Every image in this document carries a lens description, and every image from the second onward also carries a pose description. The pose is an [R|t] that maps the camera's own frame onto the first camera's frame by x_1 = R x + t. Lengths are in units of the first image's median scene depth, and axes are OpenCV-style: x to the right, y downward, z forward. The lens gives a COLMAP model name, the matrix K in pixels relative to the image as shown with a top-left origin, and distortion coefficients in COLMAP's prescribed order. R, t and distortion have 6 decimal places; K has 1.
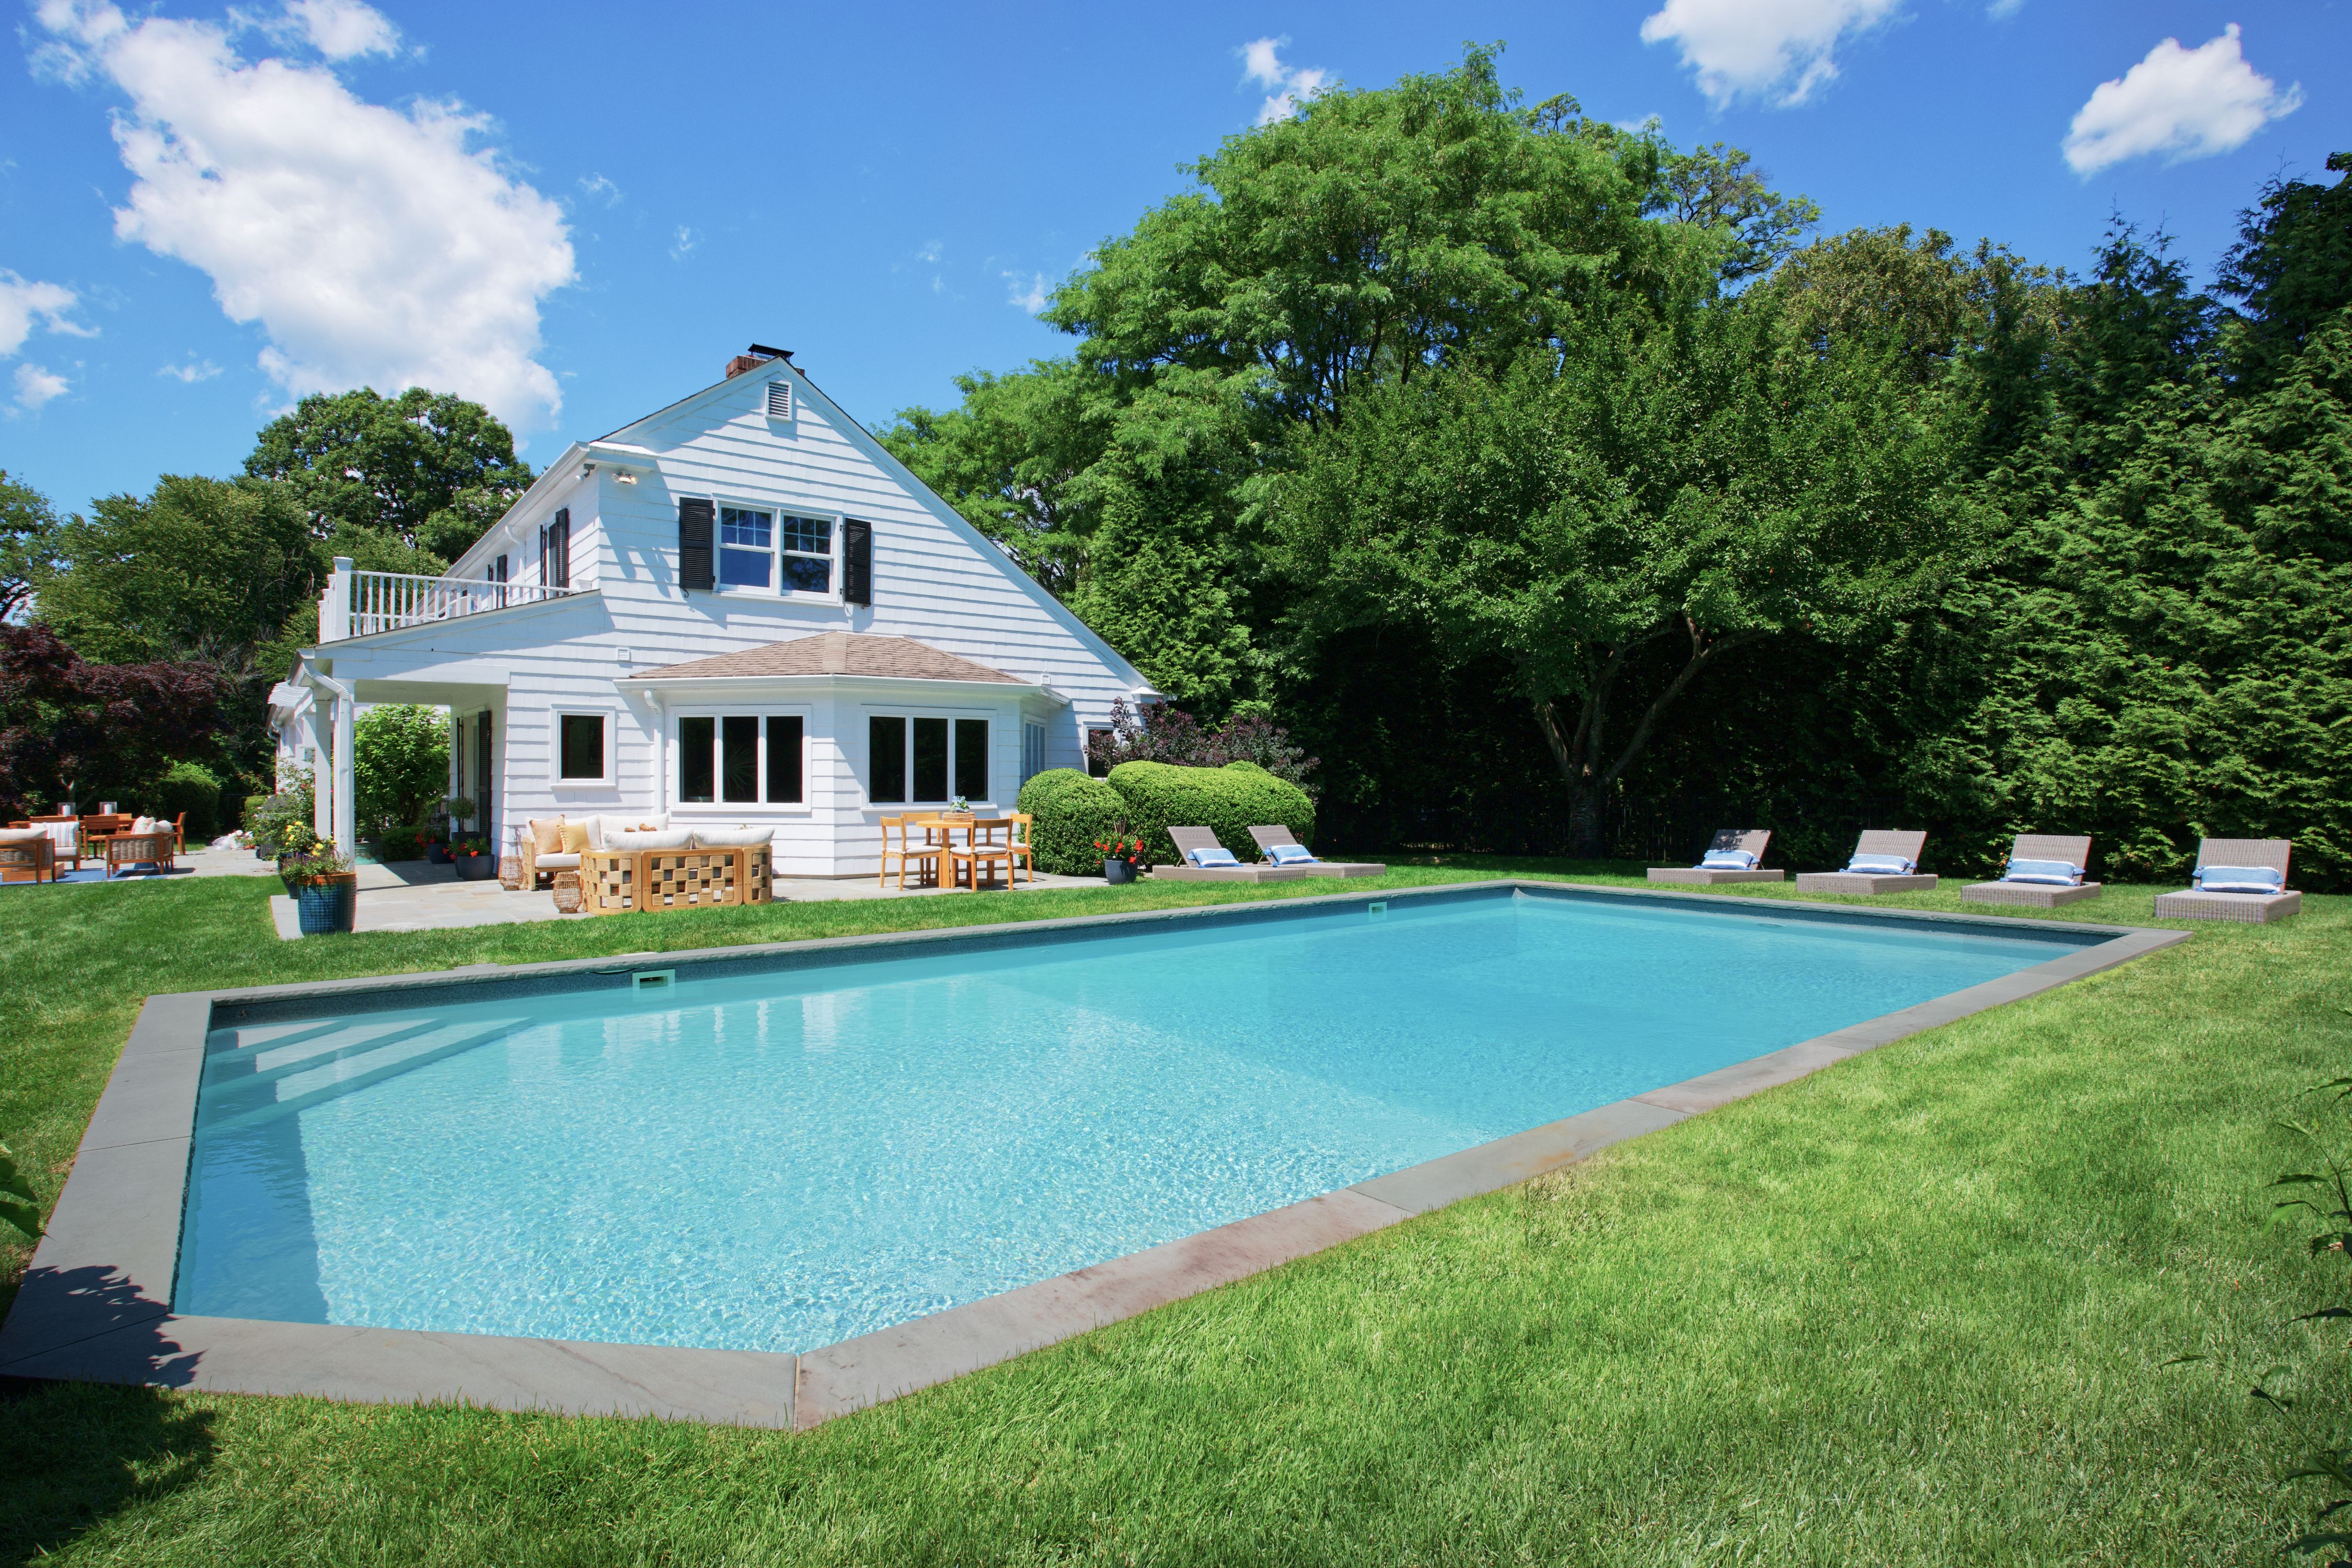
lens RADIAL K [[1177.4, 0, 1176.0], [0, 1177.4, 784.0], [0, 0, 1]] dist [-0.021812, 0.000560]
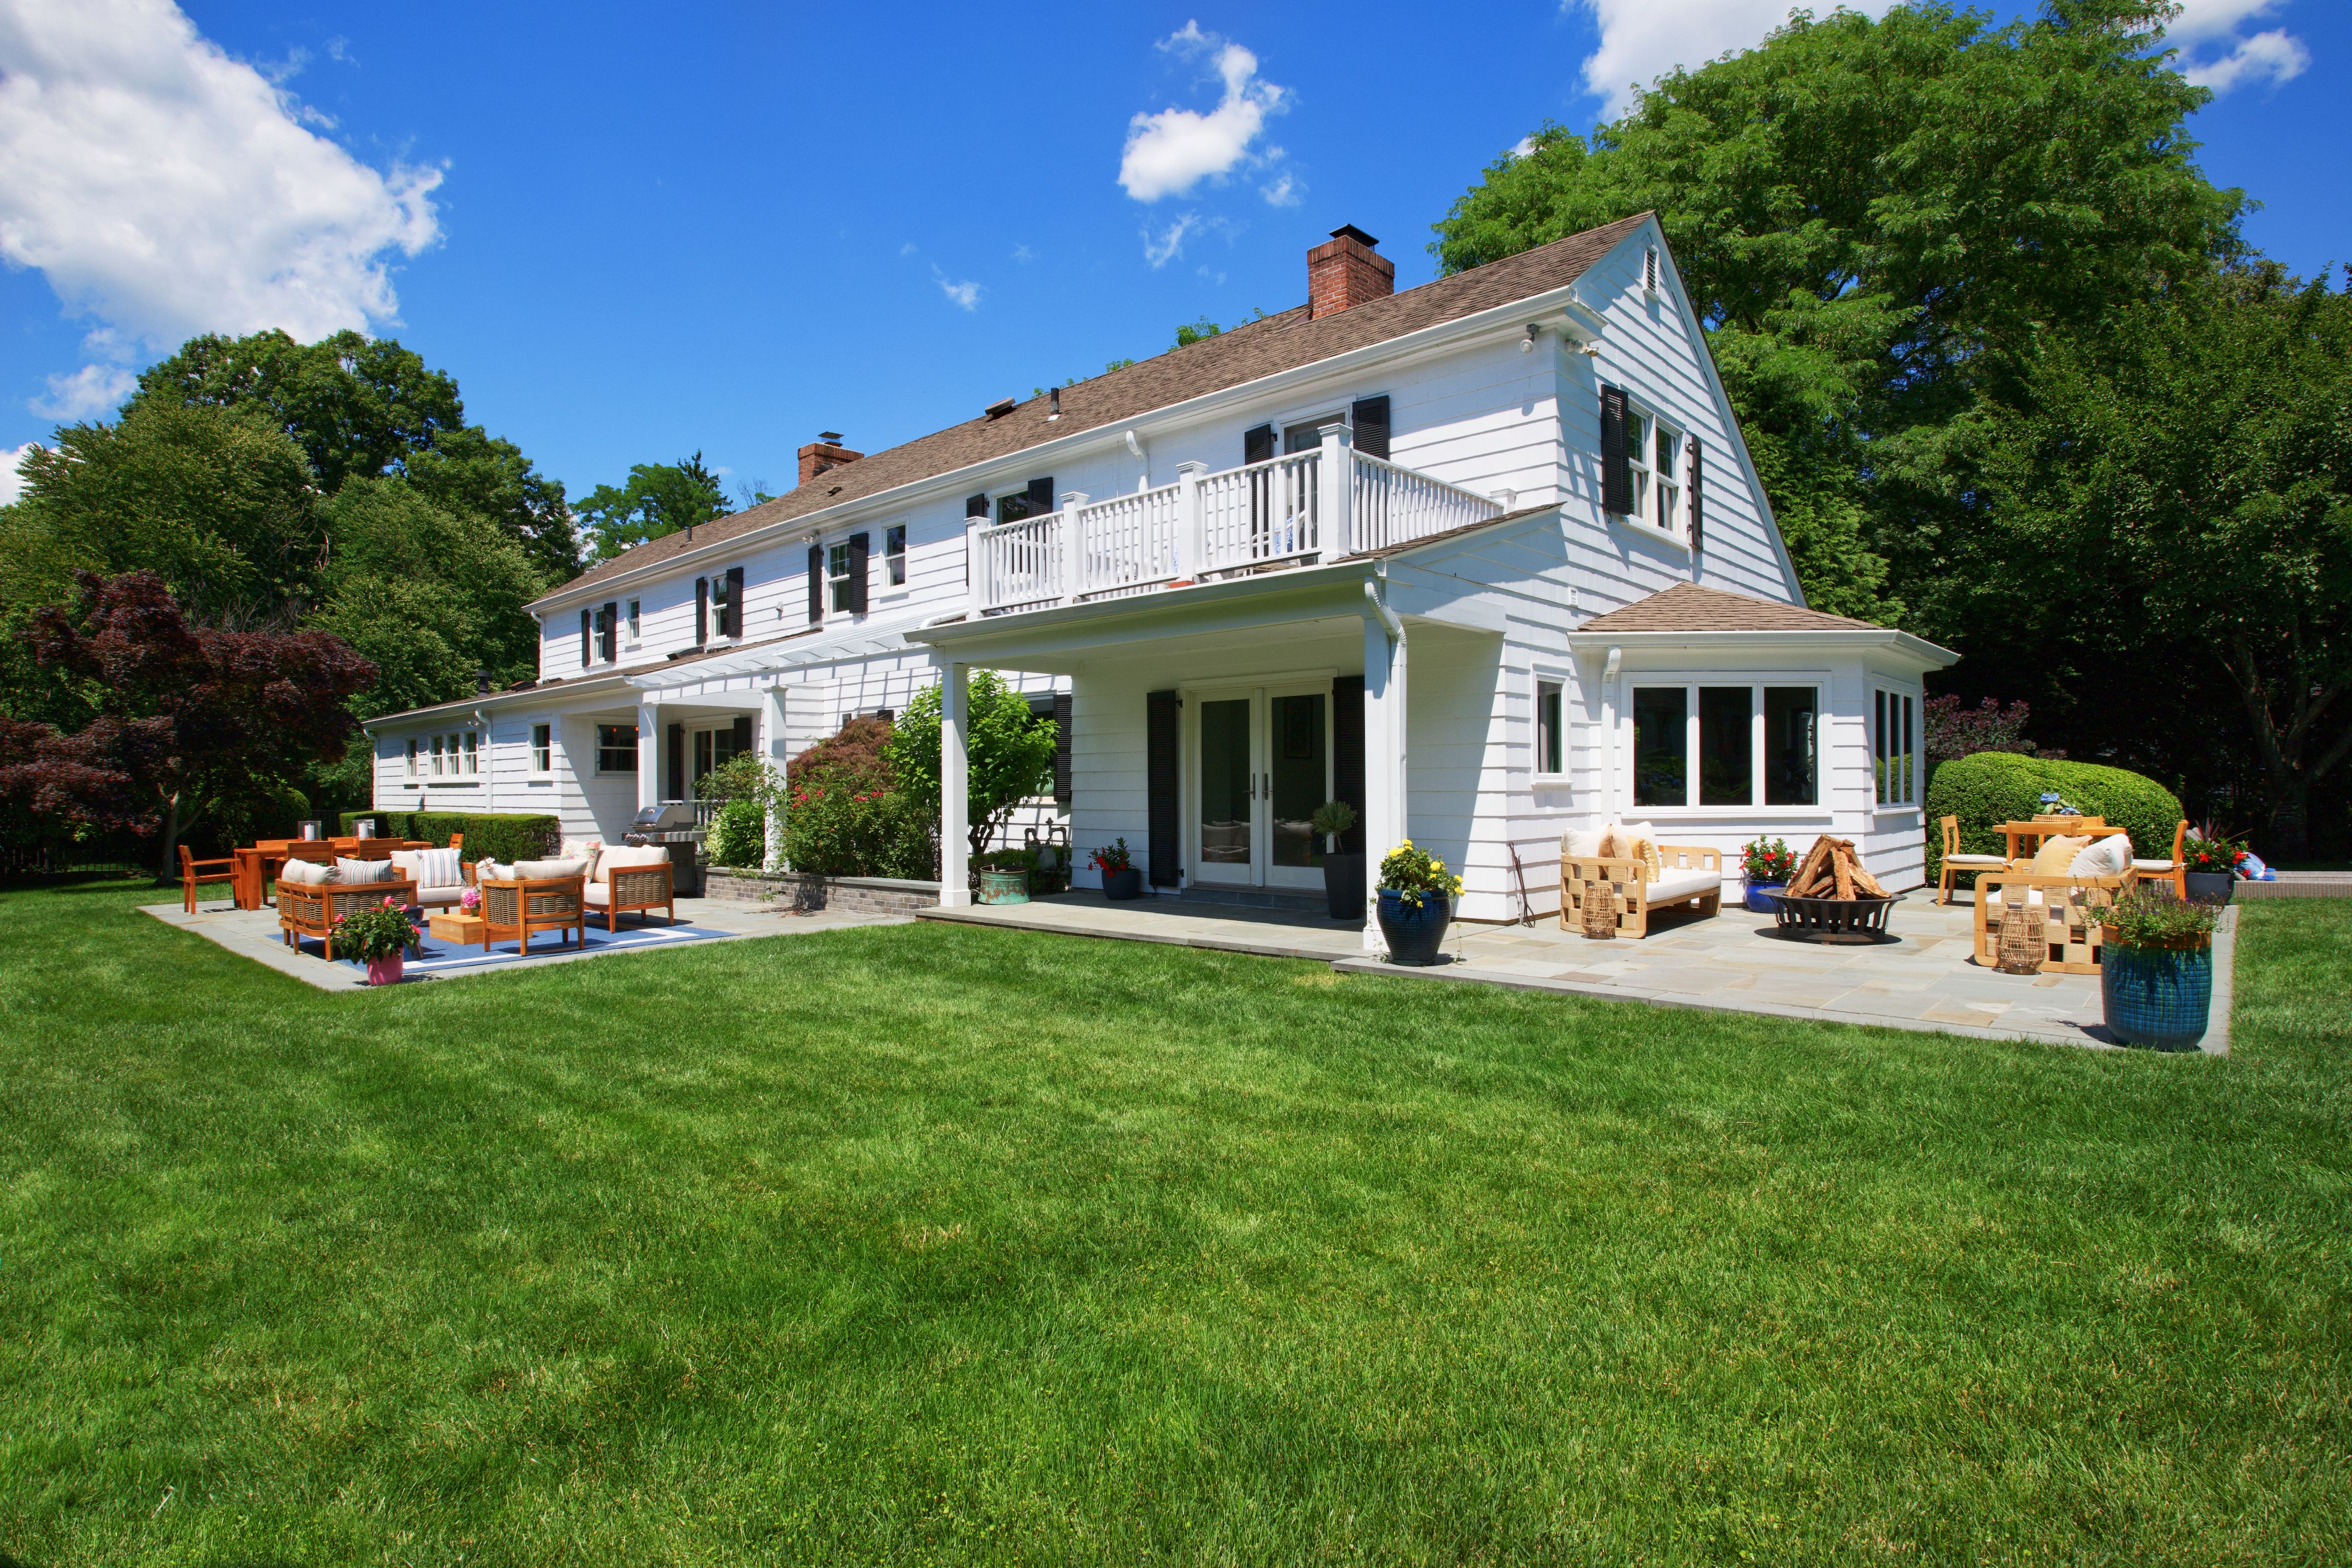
lens RADIAL K [[1177.4, 0, 1176.0], [0, 1177.4, 784.0], [0, 0, 1]] dist [-0.021812, 0.000560]
pose [[0.988168, -0.006269, 0.153246, -0.803717], [0.007833, 0.999923, -0.009600, 0.006896], [-0.153174, 0.010687, 0.988141, 0.330668]]
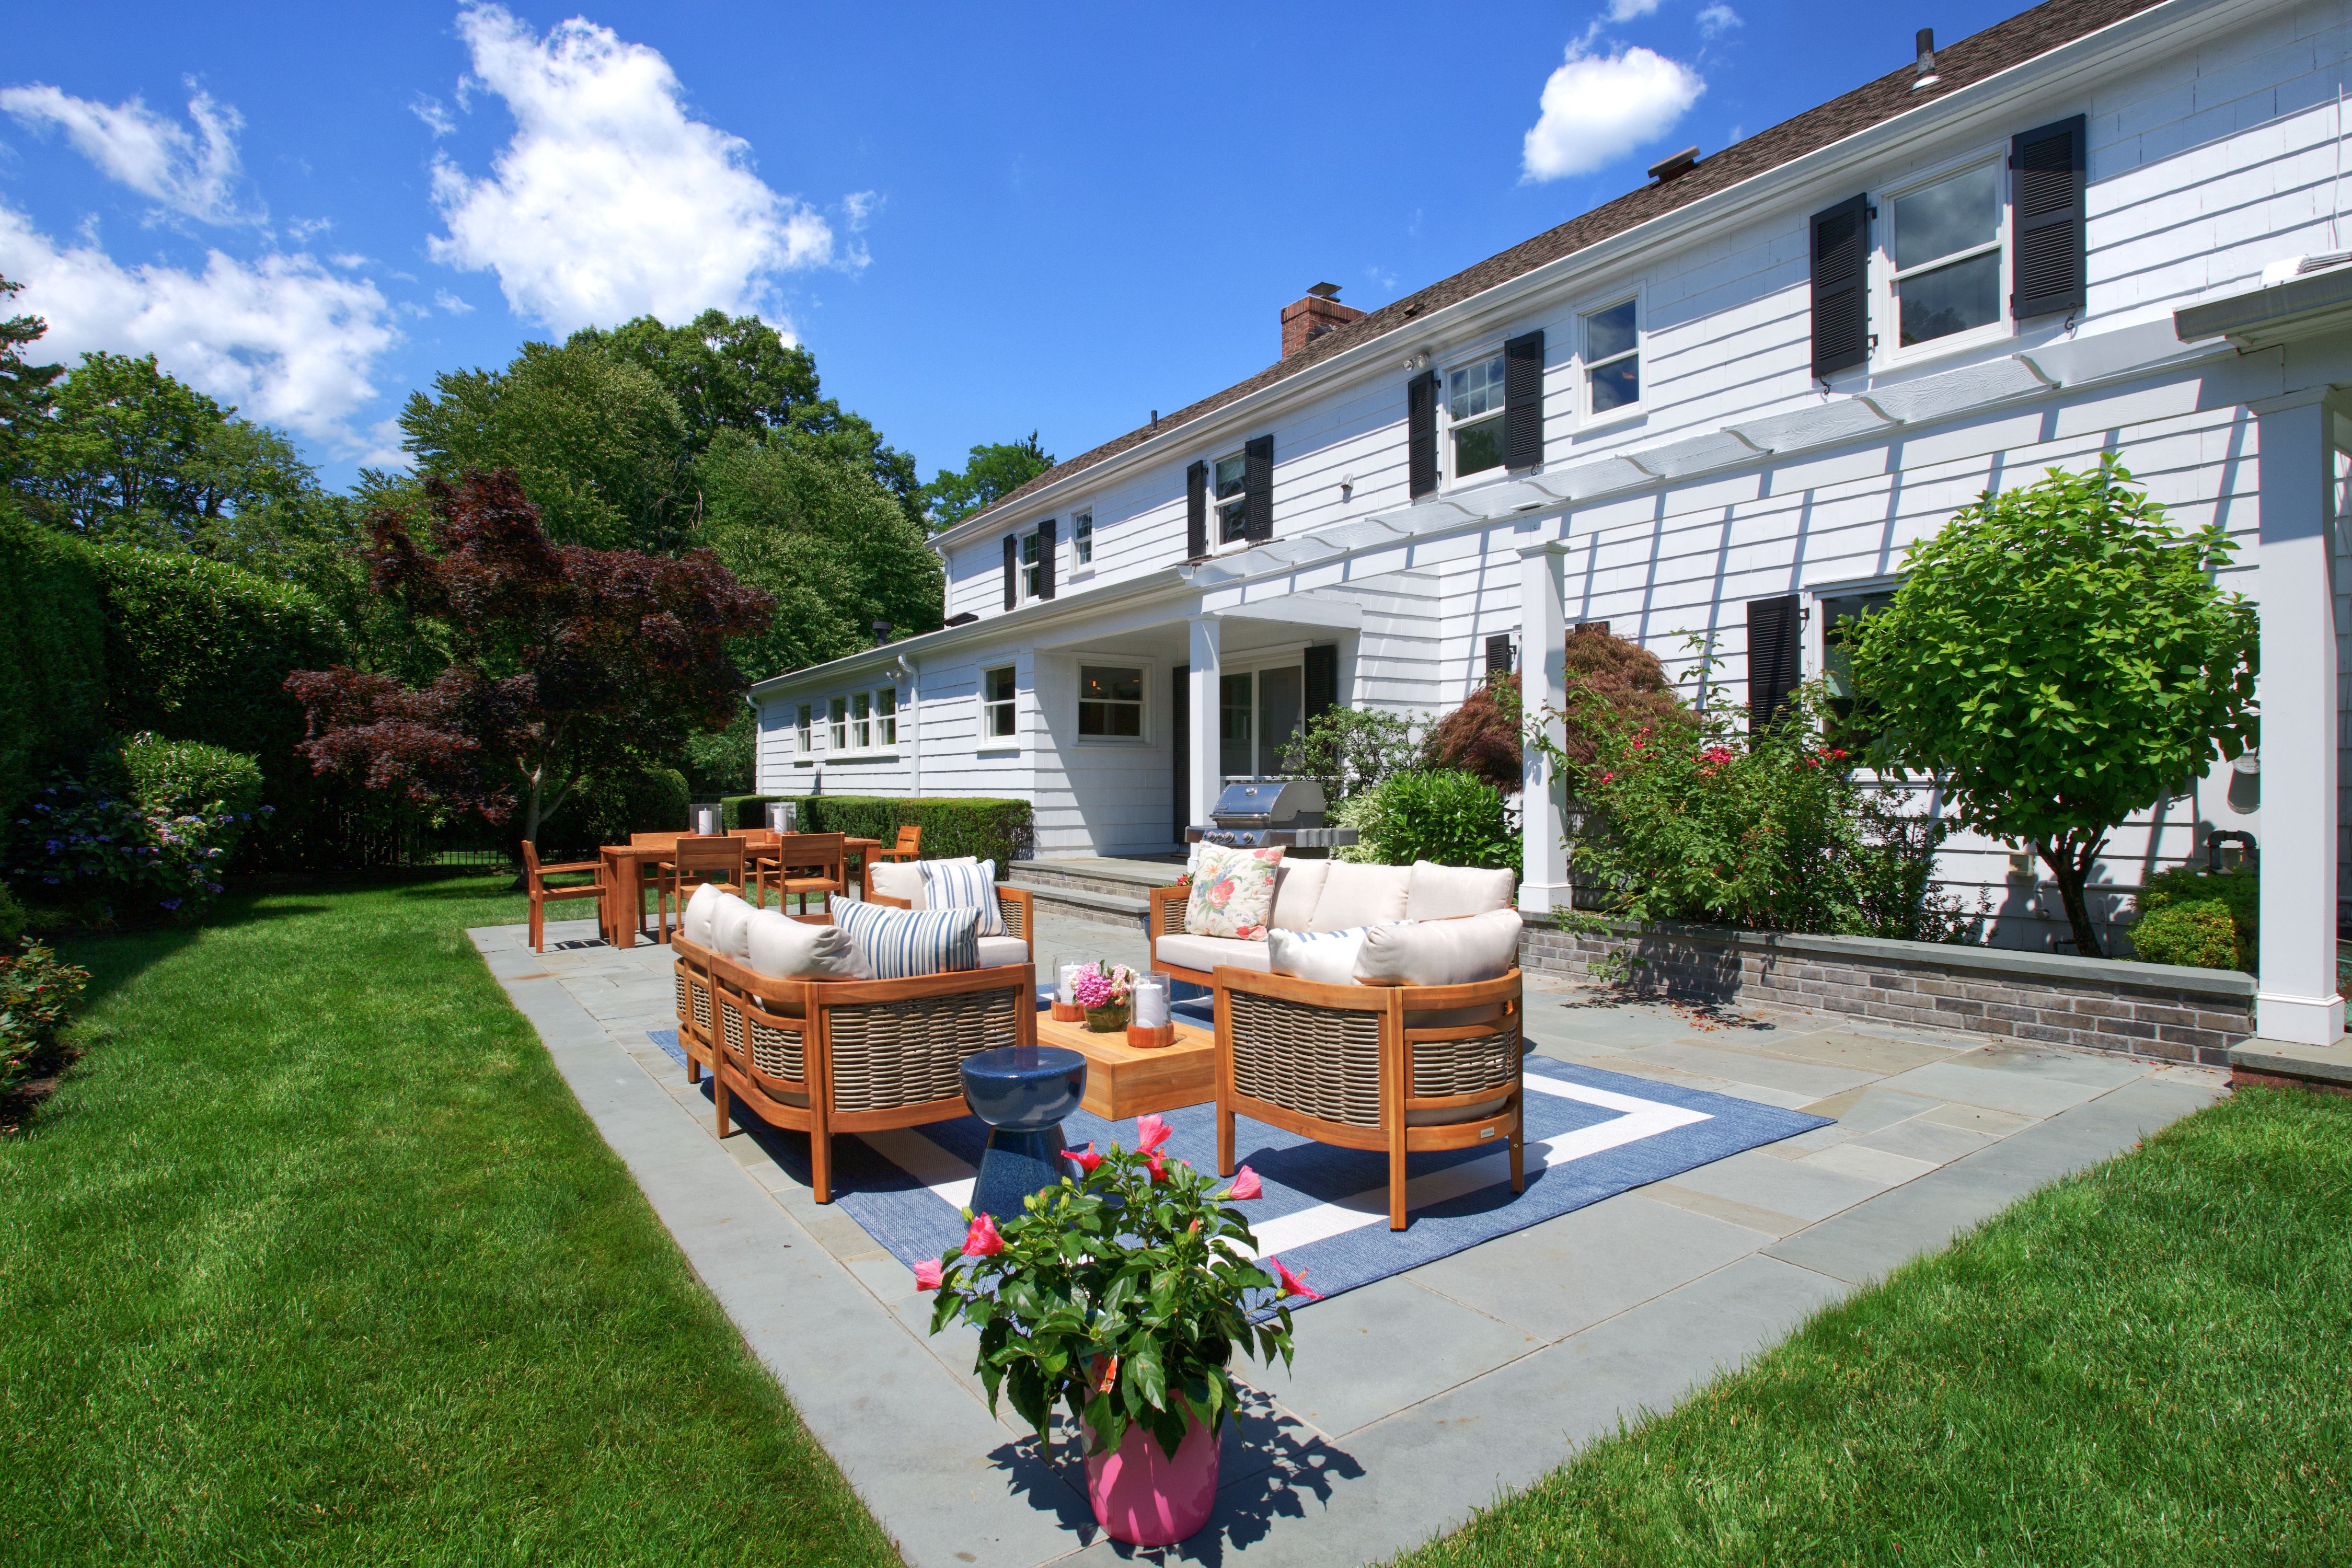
lens RADIAL K [[1176.1, 0, 1207.1], [0, 1176.1, 784.8], [0, 0, 1]] dist [-0.032338, -0.000180]
pose [[0.998490, -0.000829, -0.054932, -1.081545], [0.000462, 0.999978, -0.006682, 0.017464], [0.054936, 0.006646, 0.998468, 0.817229]]
